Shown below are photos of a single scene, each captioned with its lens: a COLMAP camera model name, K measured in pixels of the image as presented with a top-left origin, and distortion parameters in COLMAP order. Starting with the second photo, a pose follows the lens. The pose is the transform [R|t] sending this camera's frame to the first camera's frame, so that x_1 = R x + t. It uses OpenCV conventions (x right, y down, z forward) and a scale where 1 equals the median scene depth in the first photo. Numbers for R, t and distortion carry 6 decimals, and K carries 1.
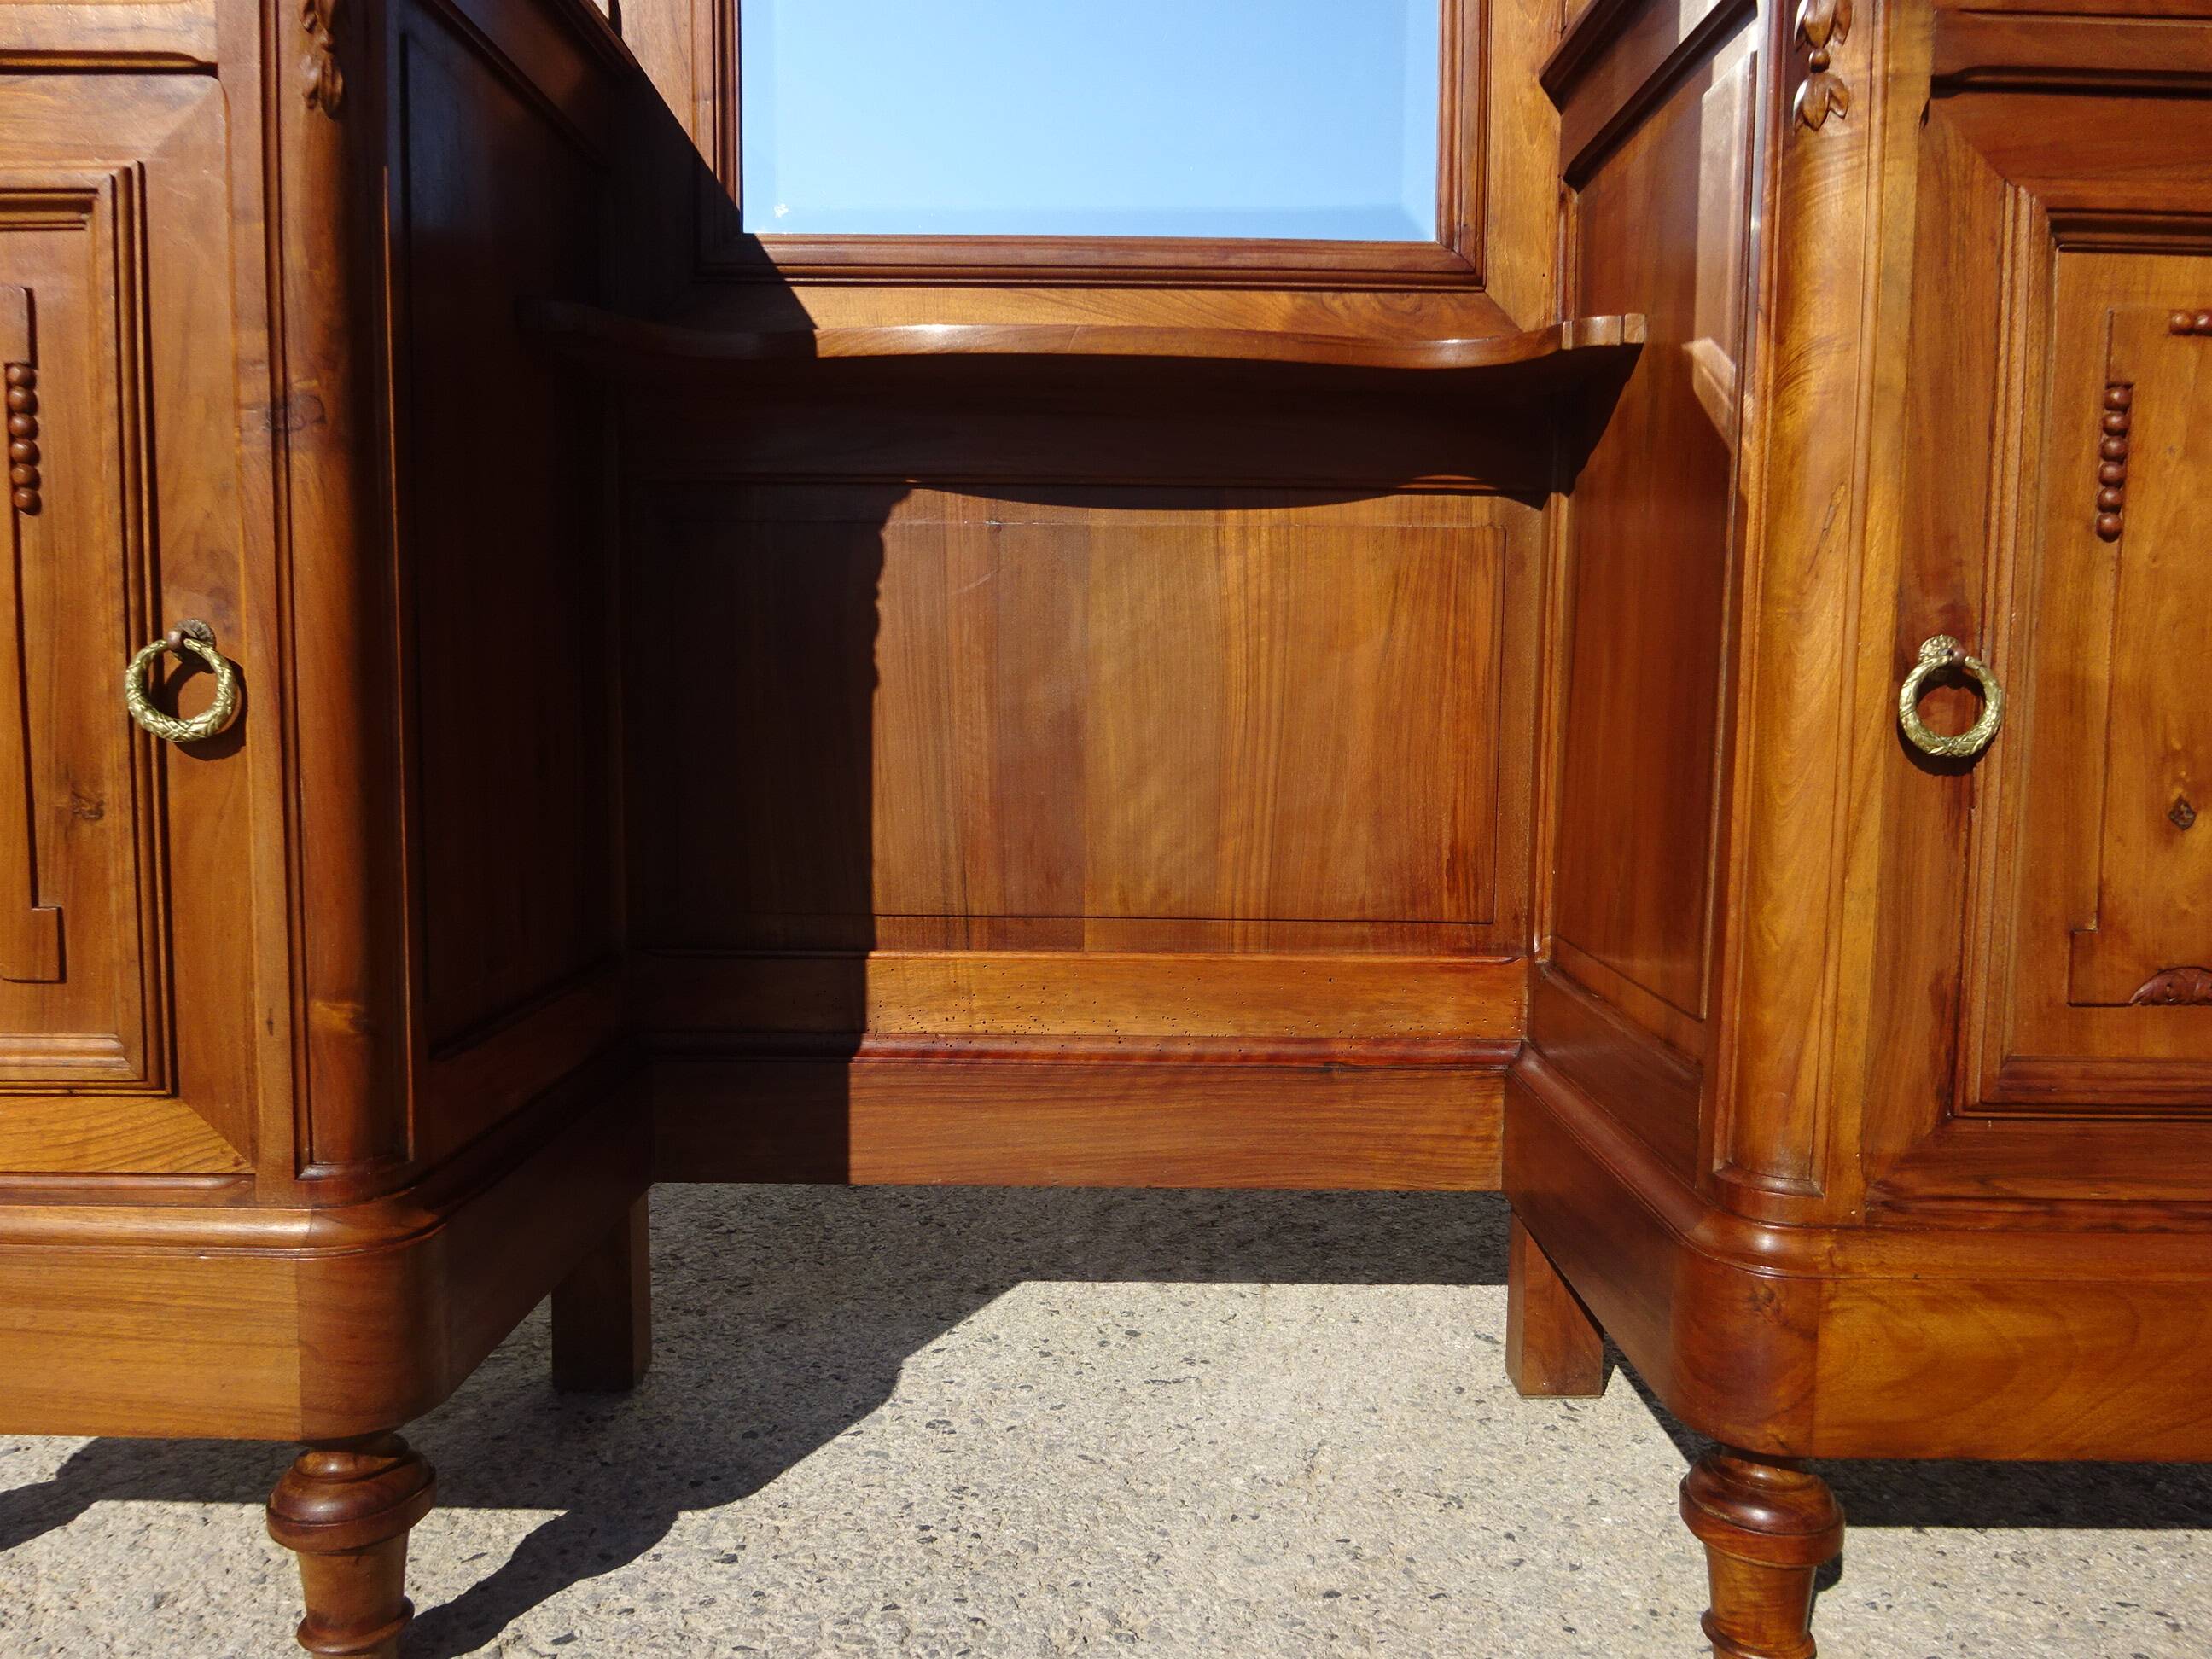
lens RADIAL K [[1611.4, 0, 1110.1], [0, 1611.4, 826.0], [0, 0, 1]] dist [-0.006506, 0.008896]
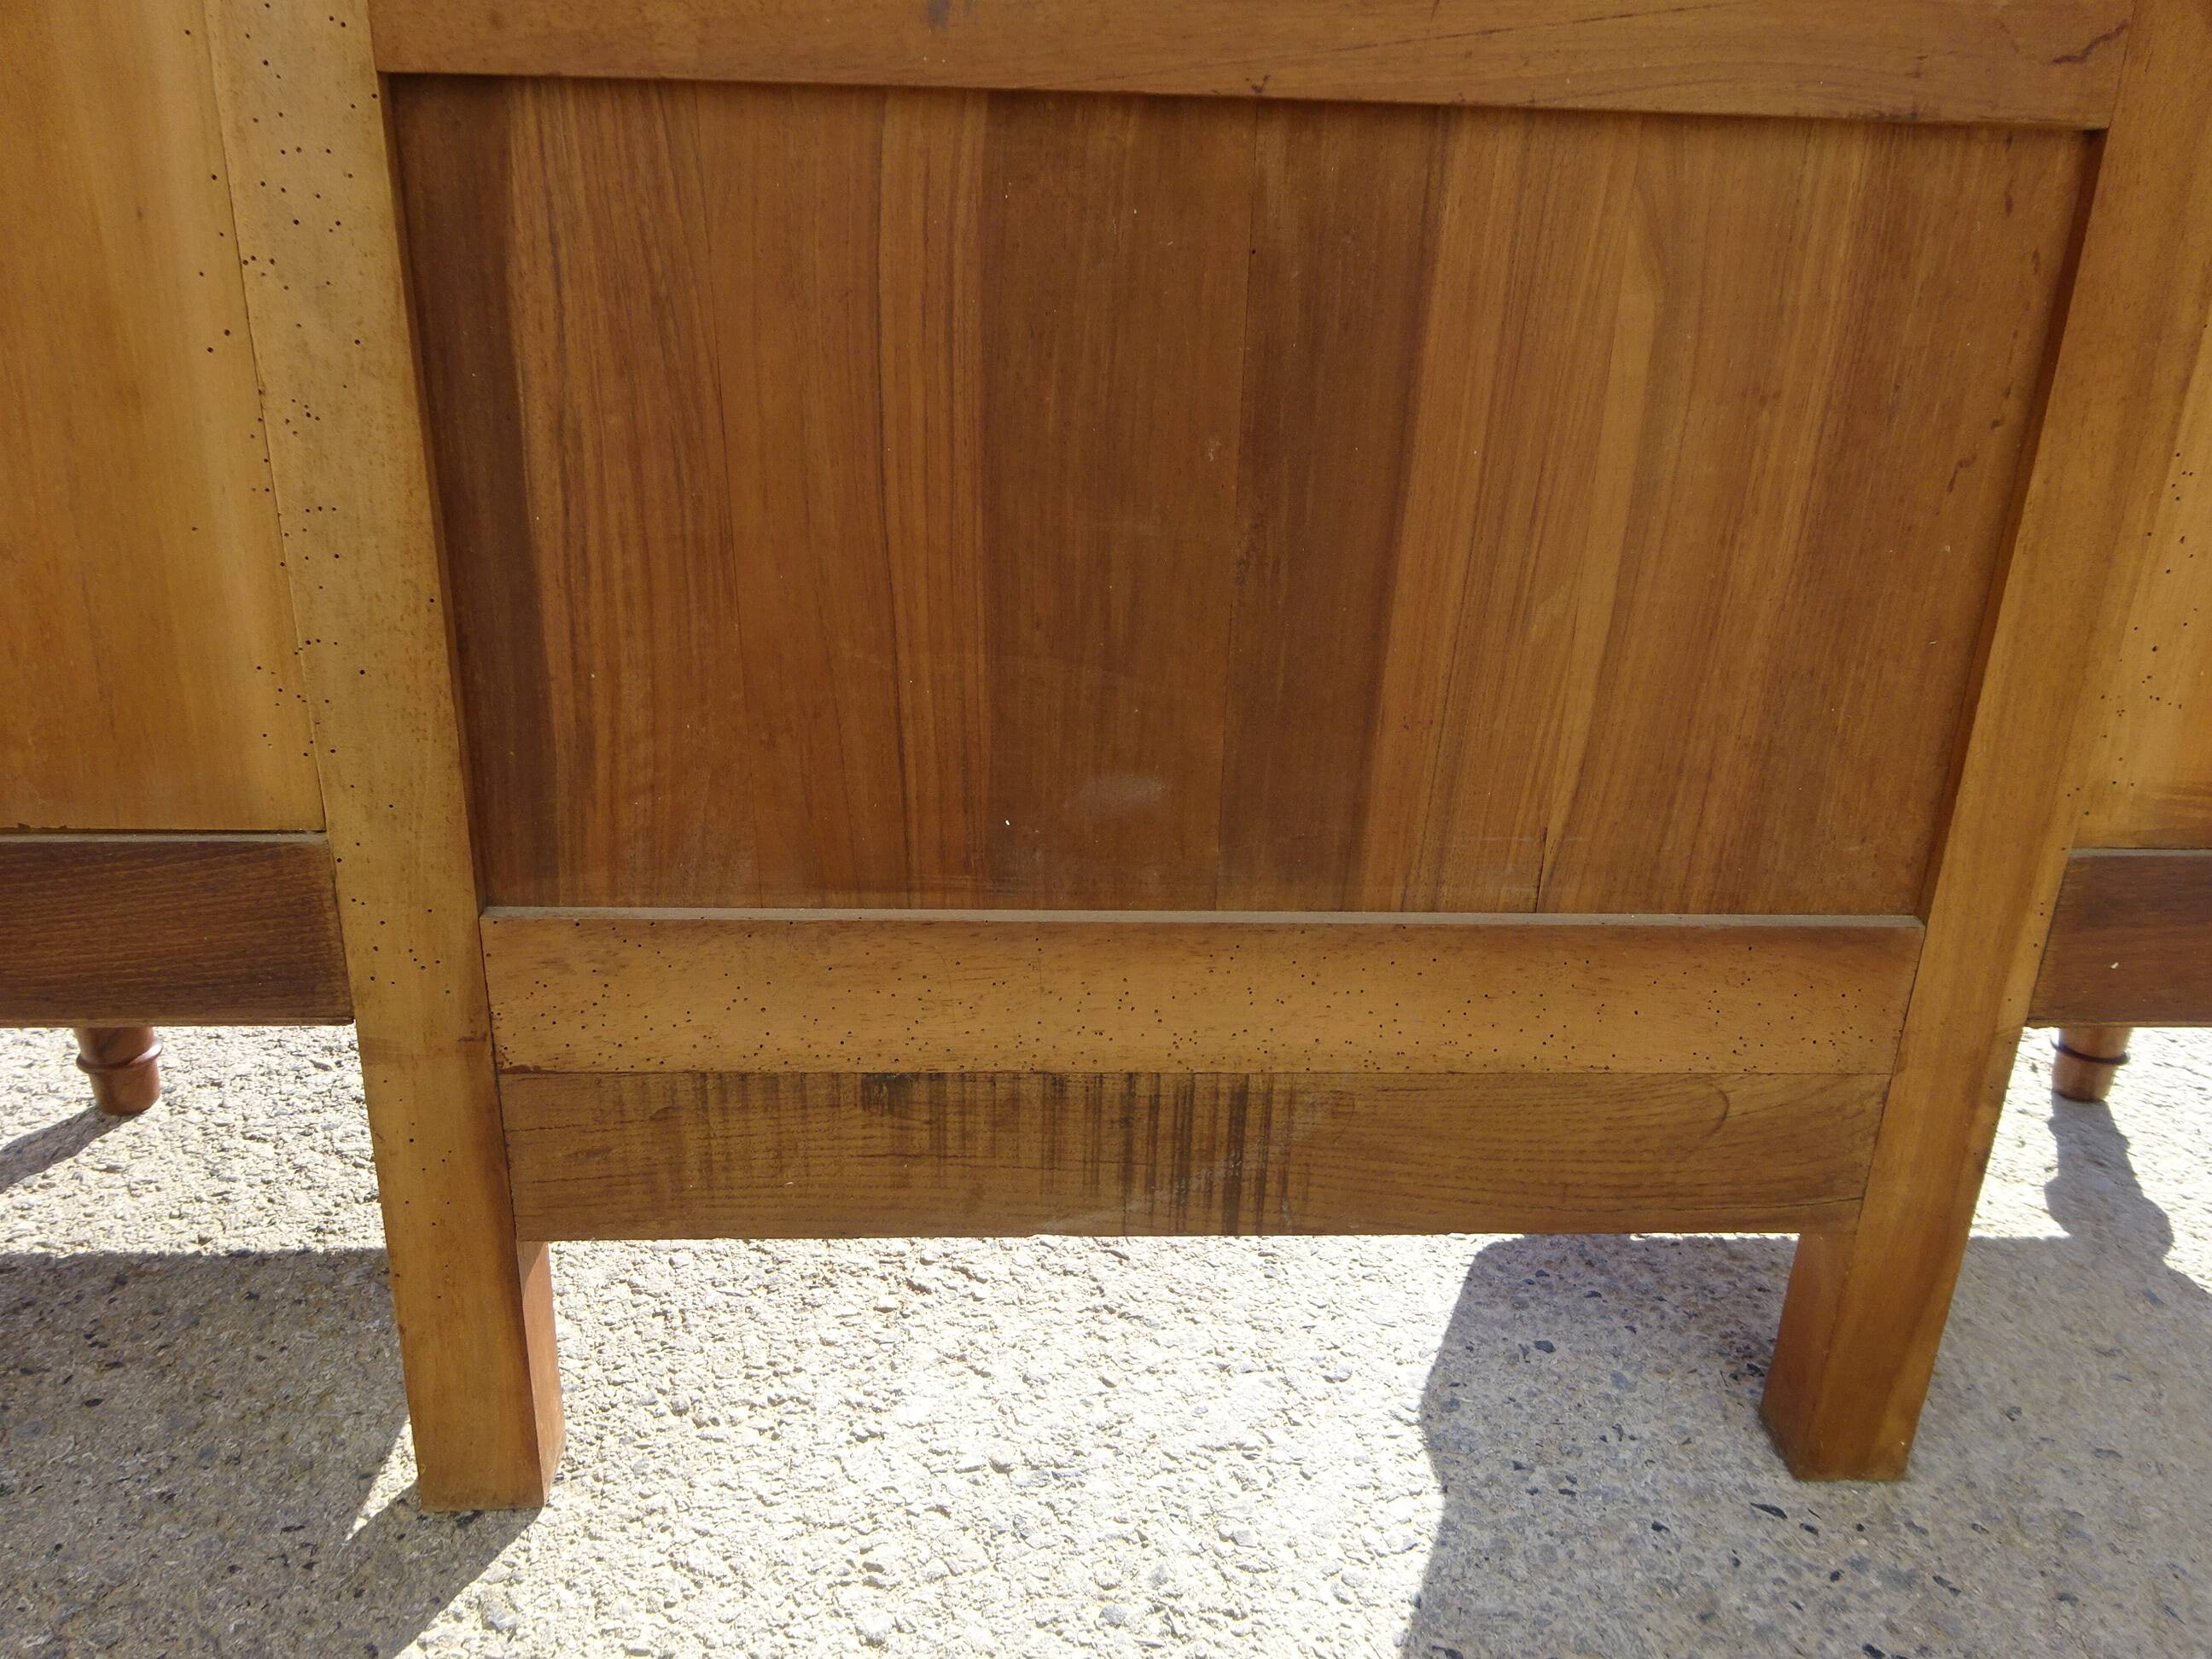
lens RADIAL K [[1611.4, 0, 1111.9], [0, 1611.4, 836.0], [0, 0, 1]] dist [-0.006506, 0.008896]
pose [[-0.997896, -0.016773, -0.062627, 0.064633], [-0.042089, 0.902329, 0.428989, -0.227195], [0.049315, 0.430722, -0.901136, 1.653343]]
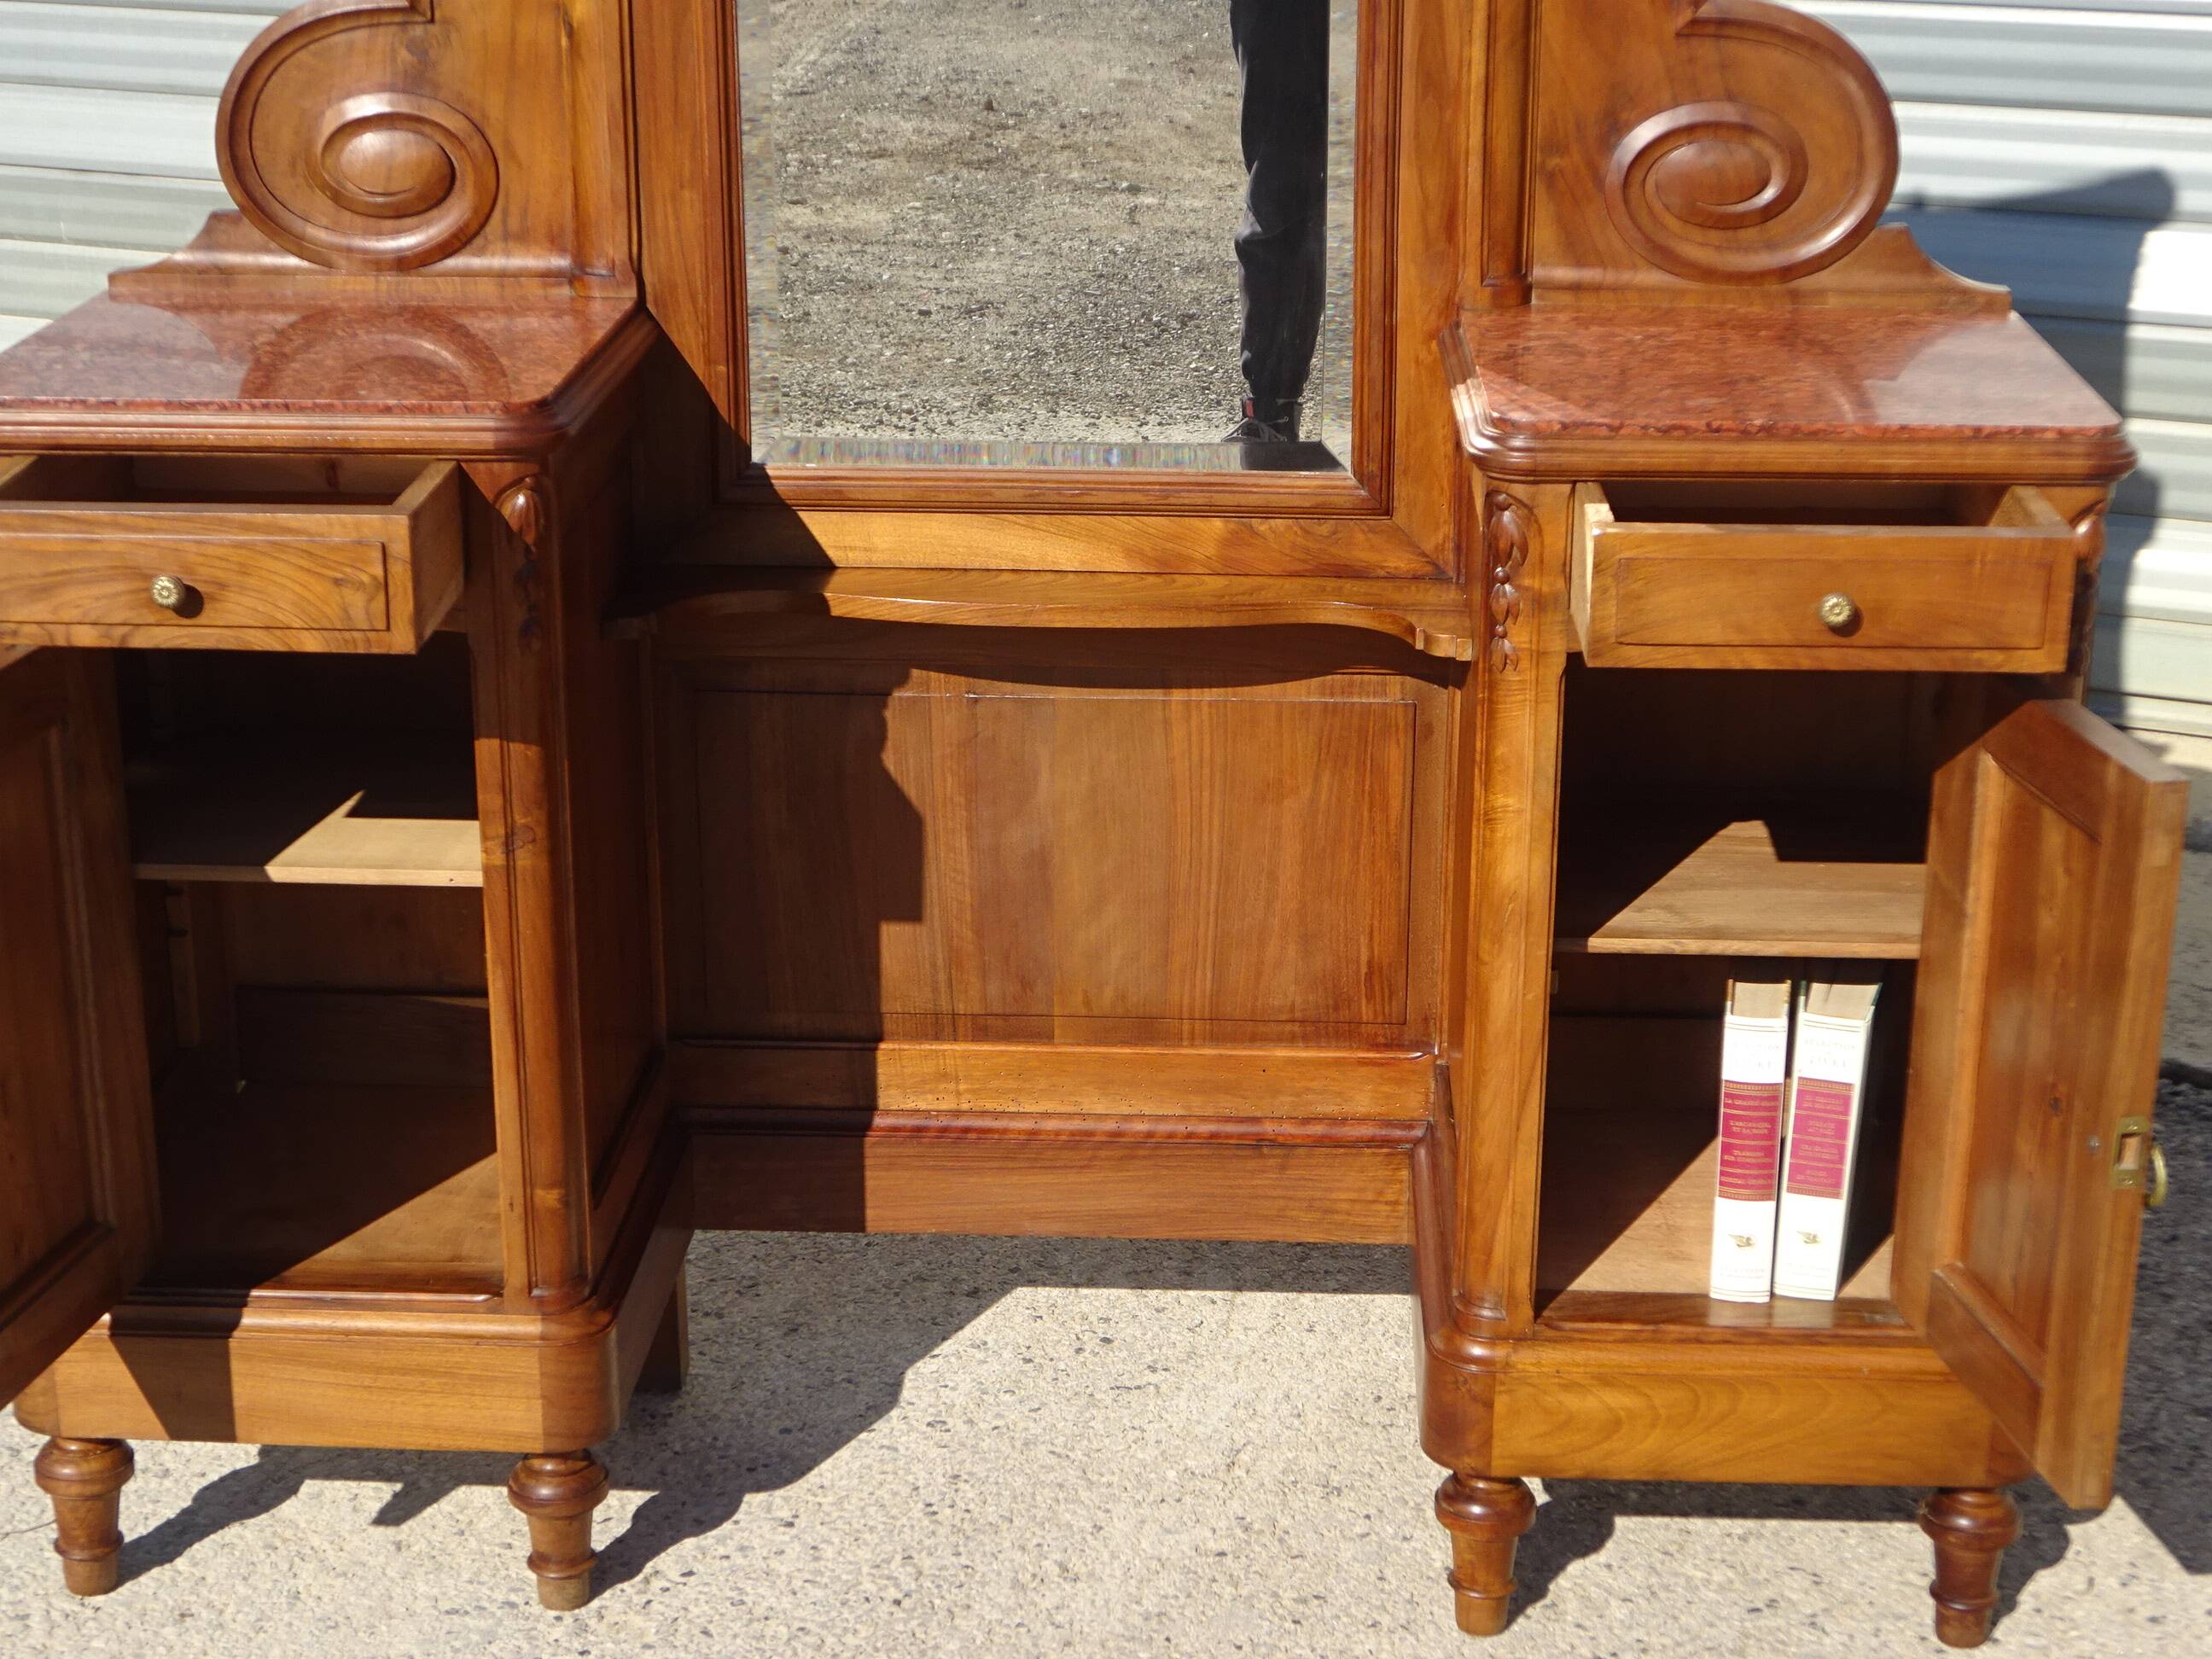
lens RADIAL K [[3643.6, 0, 1113.1], [0, 3643.6, 825.1], [0, 0, 1]] dist [0.001707, 0.000000]
pose [[0.999074, 0.005598, -0.042663, 0.146489], [0.004699, 0.971372, 0.237516, -0.744317], [0.042771, -0.237496, 0.970446, -1.610261]]
